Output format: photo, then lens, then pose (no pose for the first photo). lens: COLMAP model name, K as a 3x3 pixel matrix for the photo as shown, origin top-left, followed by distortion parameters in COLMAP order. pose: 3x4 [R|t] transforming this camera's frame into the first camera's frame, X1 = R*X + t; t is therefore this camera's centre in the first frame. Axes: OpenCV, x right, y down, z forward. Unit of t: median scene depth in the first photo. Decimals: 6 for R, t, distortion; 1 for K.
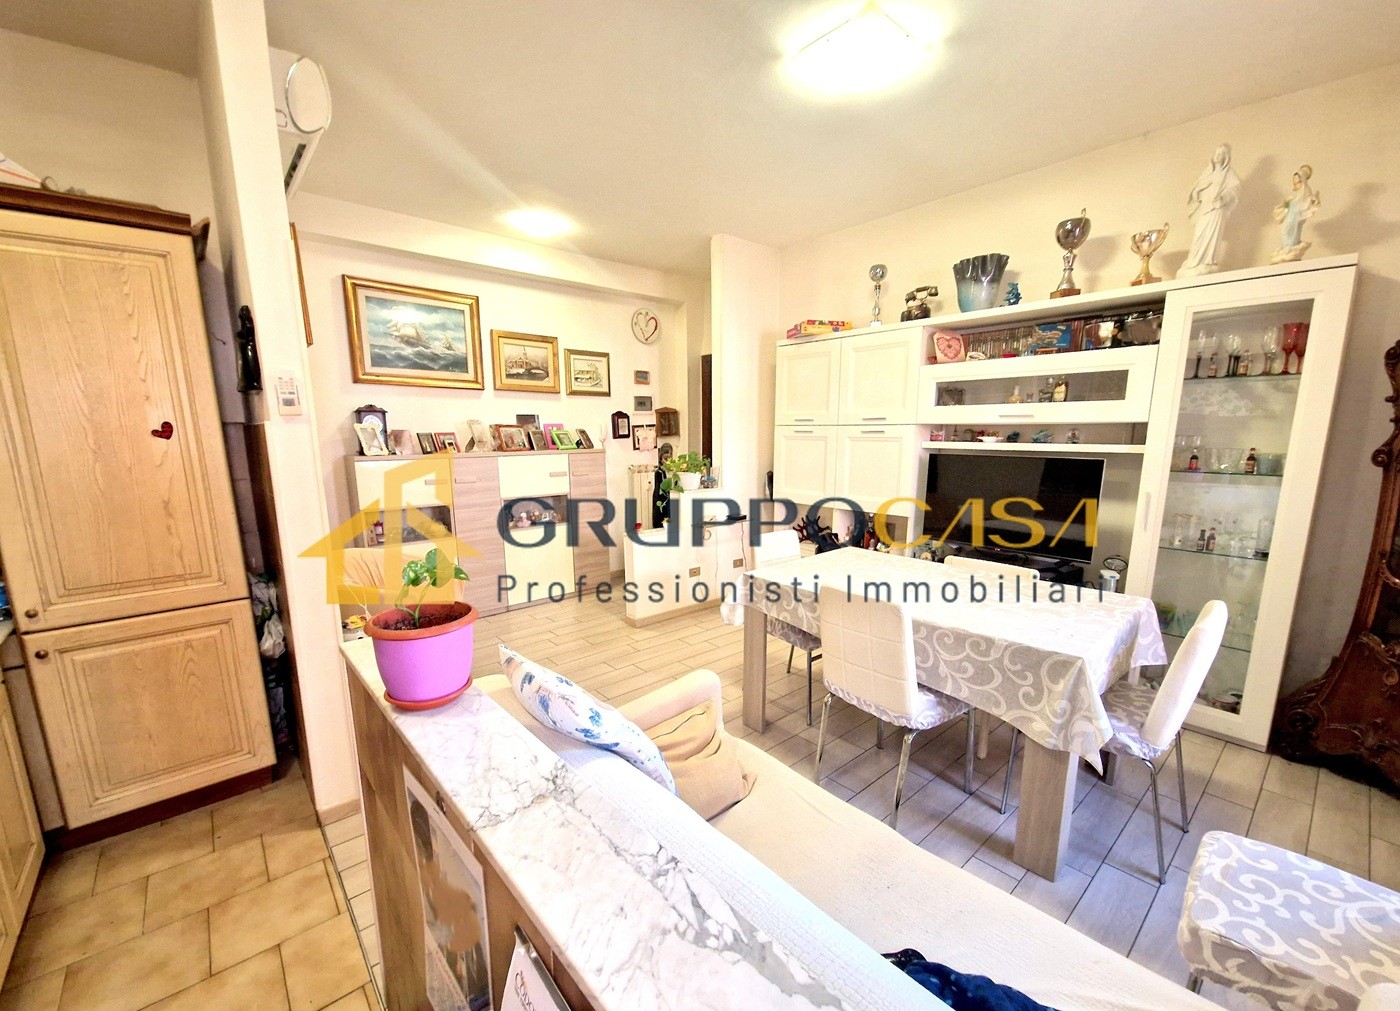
lens RADIAL K [[564.2, 0, 701.6], [0, 564.2, 535.9], [0, 0, 1]] dist [0.002361, -0.008018]
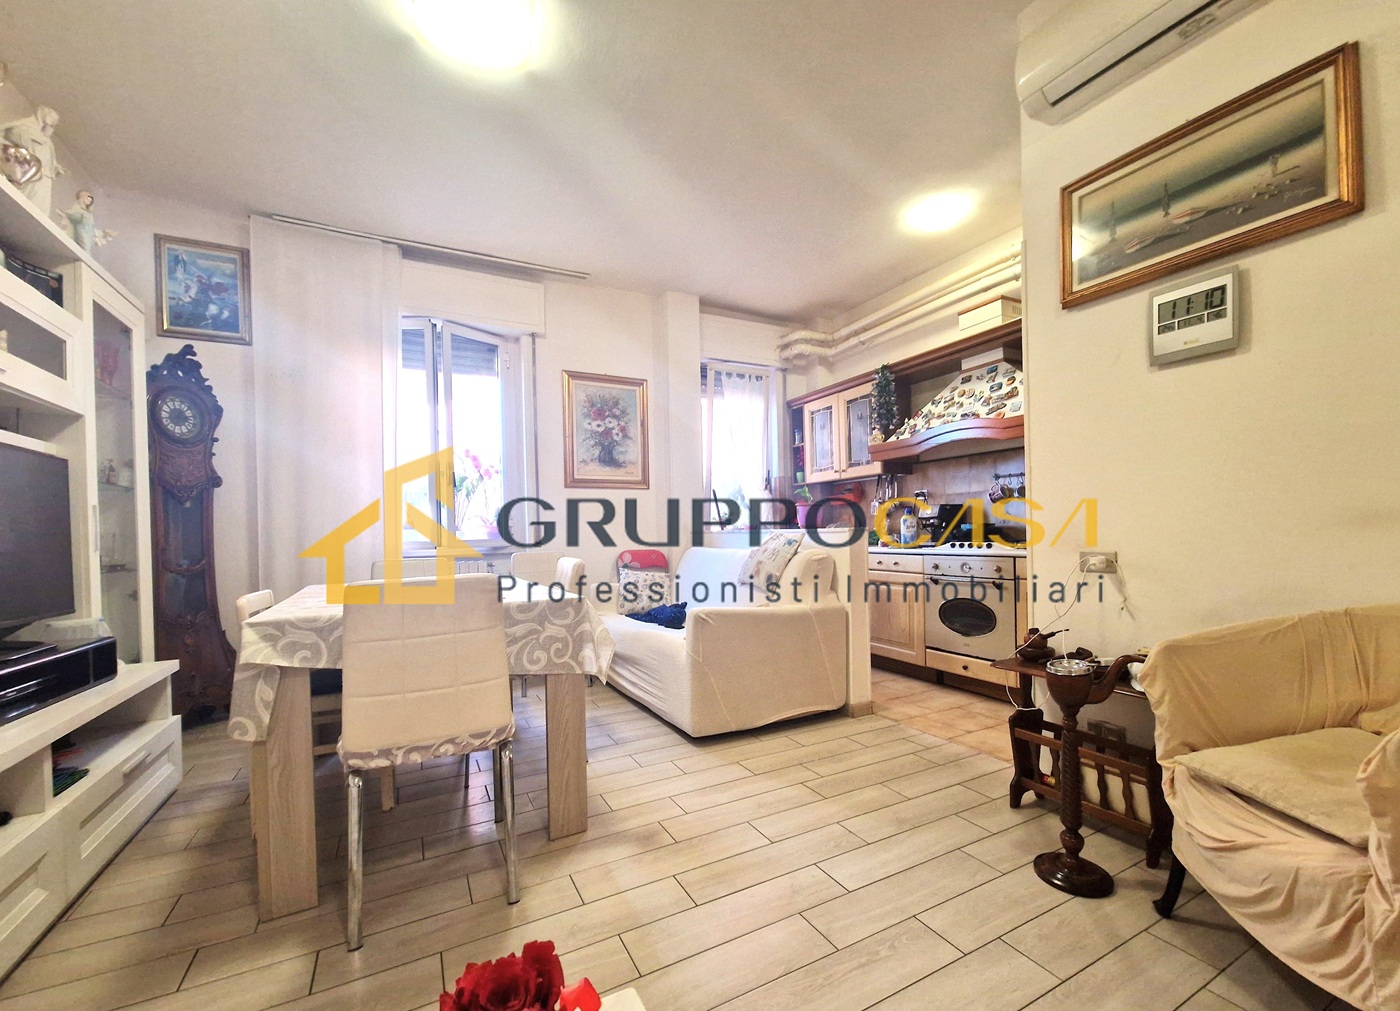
lens RADIAL K [[564.2, 0, 701.6], [0, 564.2, 535.9], [0, 0, 1]] dist [0.002361, -0.008018]
pose [[-0.970880, 0.021814, 0.238572, -0.159424], [0.067049, 0.980790, 0.183181, -0.084070], [-0.229993, 0.193842, -0.953692, 1.072429]]
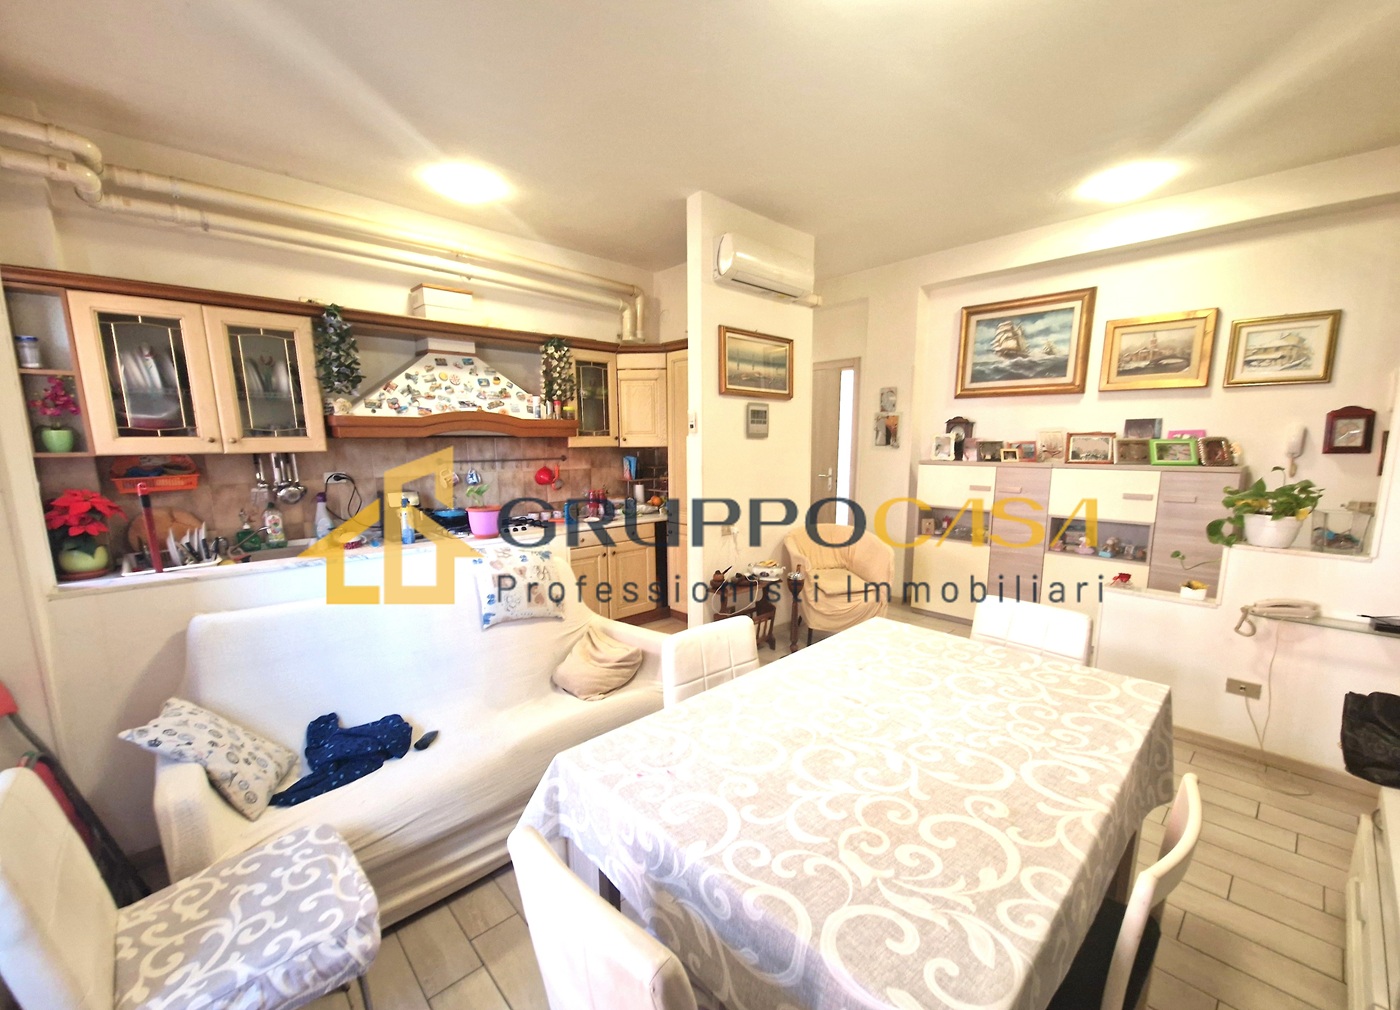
lens RADIAL K [[564.2, 0, 701.6], [0, 564.2, 535.4], [0, 0, 1]] dist [0.002361, -0.008018]
pose [[0.033486, 0.170676, -0.984758, 0.560197], [-0.178661, 0.970462, 0.162123, -0.089210], [0.983341, 0.170510, 0.062990, 0.445919]]
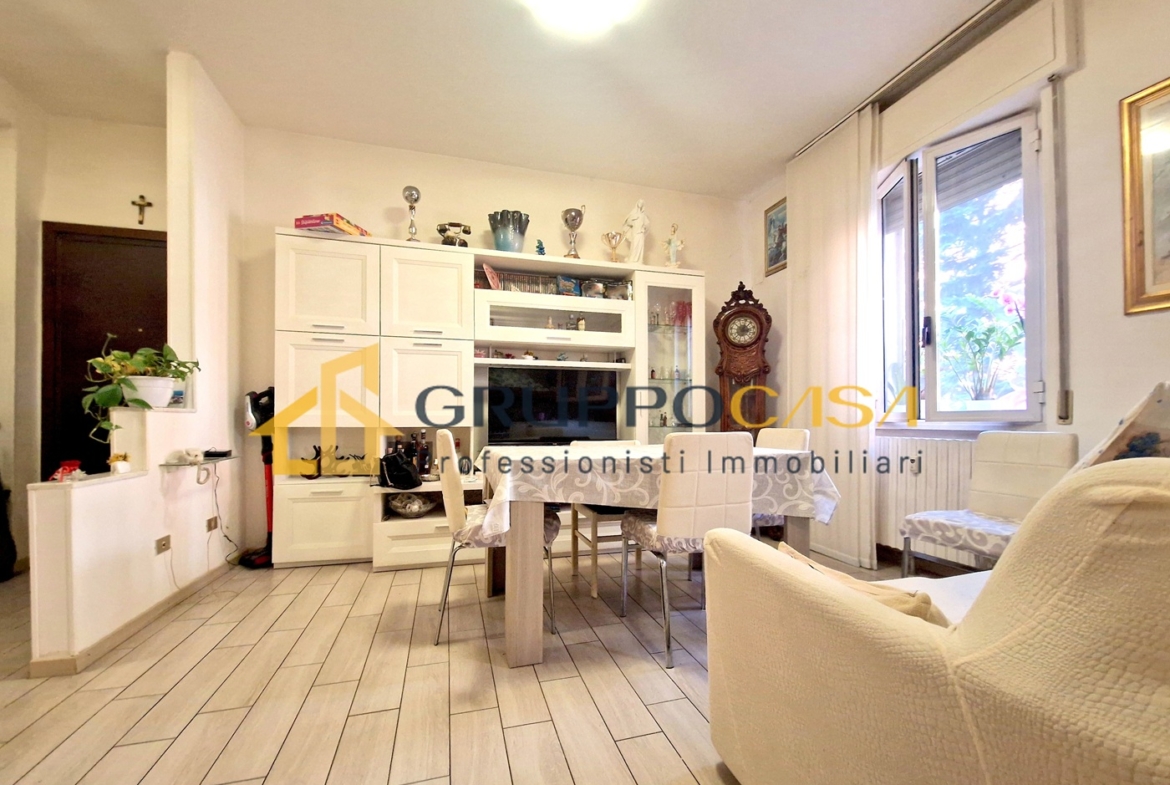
lens RADIAL K [[475.0, 0, 590.8], [0, 475.0, 416.6], [0, 0, 1]] dist [0.000573, 0.000000]
pose [[0.411446, 0.005334, 0.911418, -0.323572], [0.163459, 0.983338, -0.079546, 0.051034], [-0.896657, 0.181708, 0.403719, 0.410668]]
